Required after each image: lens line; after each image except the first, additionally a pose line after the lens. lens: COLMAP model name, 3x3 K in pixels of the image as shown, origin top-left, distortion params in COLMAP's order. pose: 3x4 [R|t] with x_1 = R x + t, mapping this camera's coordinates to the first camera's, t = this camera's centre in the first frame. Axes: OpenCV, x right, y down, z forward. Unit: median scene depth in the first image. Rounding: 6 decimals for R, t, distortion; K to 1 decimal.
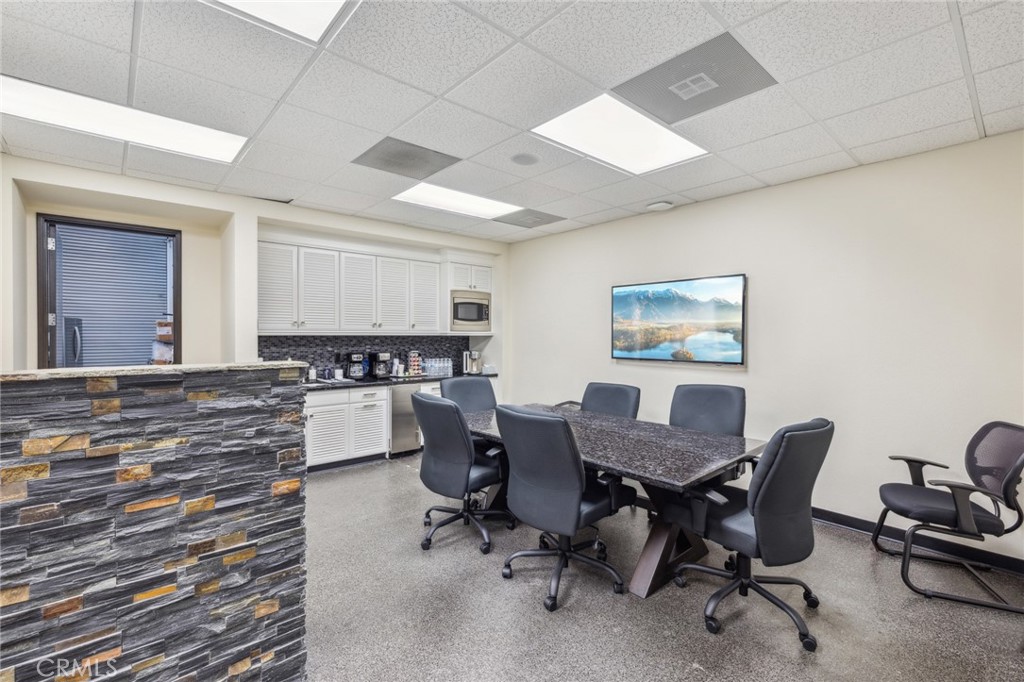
lens RADIAL K [[451.5, 0, 512.0], [0, 451.5, 341.0], [0, 0, 1]] dist [0.000076, 0.000068]
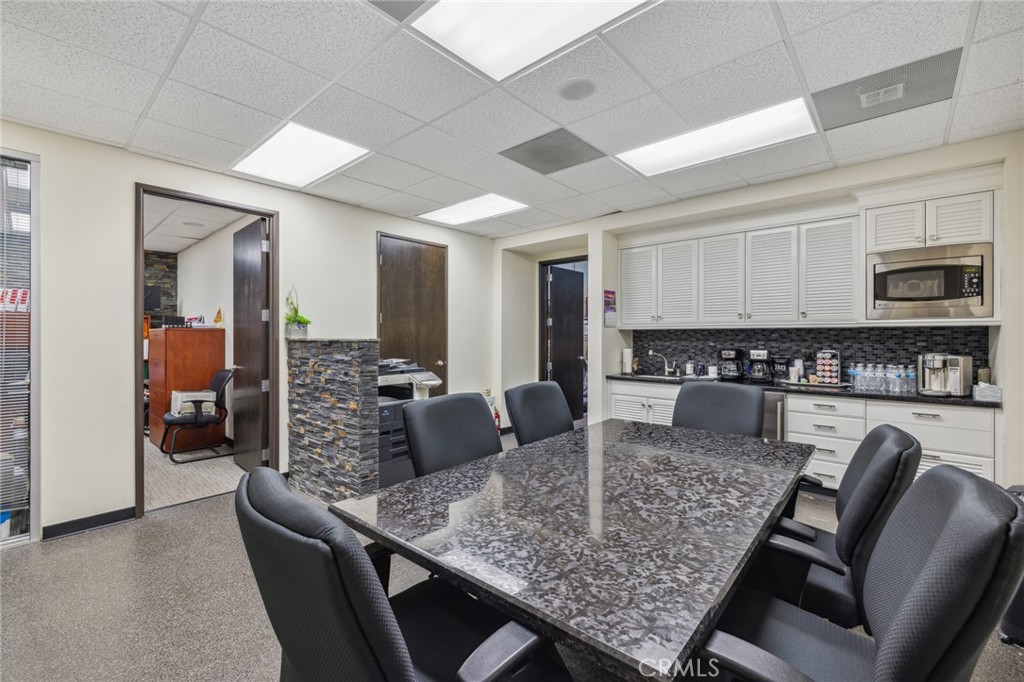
lens RADIAL K [[440.5, 0, 507.0], [0, 440.5, 337.1], [0, 0, 1]] dist [0.000297, 0.000008]
pose [[0.102478, -0.000434, -0.994735, 0.448066], [-0.015895, 0.999872, -0.002074, 0.012223], [0.994608, 0.016023, 0.102458, 0.477183]]
